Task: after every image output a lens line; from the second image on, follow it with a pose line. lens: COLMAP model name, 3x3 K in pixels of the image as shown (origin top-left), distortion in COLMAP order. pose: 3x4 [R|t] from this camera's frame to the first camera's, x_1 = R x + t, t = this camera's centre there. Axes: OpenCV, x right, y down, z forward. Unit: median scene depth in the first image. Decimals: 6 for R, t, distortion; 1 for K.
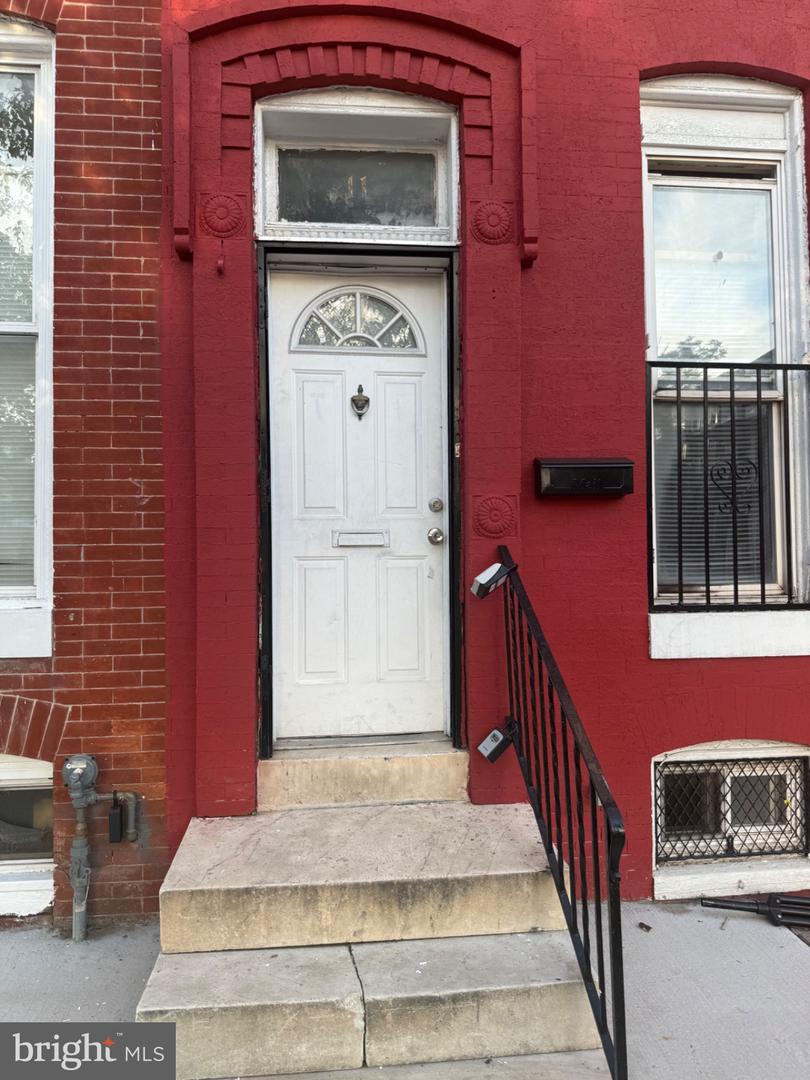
lens RADIAL K [[822.1, 0, 385.8], [0, 822.1, 539.5], [0, 0, 1]] dist [0.092535, -0.148616]
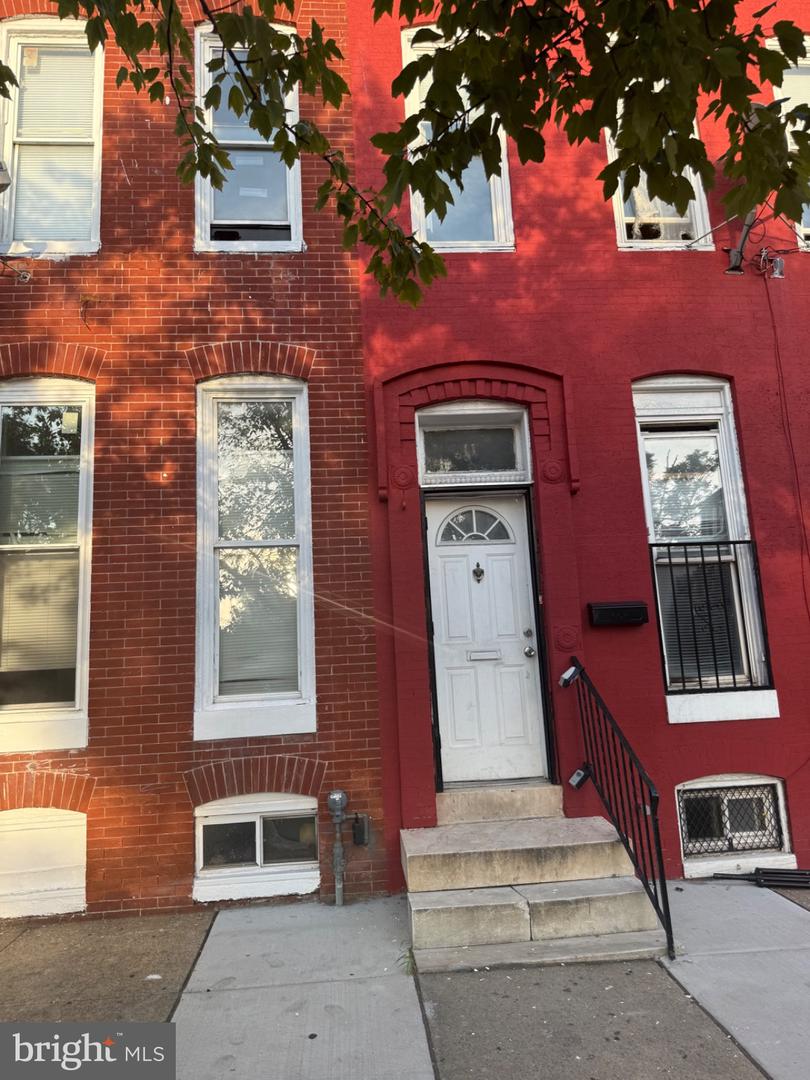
lens RADIAL K [[760.2, 0, 405.0], [0, 760.2, 540.0], [0, 0, 1]] dist [0.152389, -0.265039]
pose [[0.998934, -0.042894, -0.017036, -0.165391], [0.039875, 0.987967, -0.149433, -0.007243], [0.023241, 0.148595, 0.988625, -0.597852]]
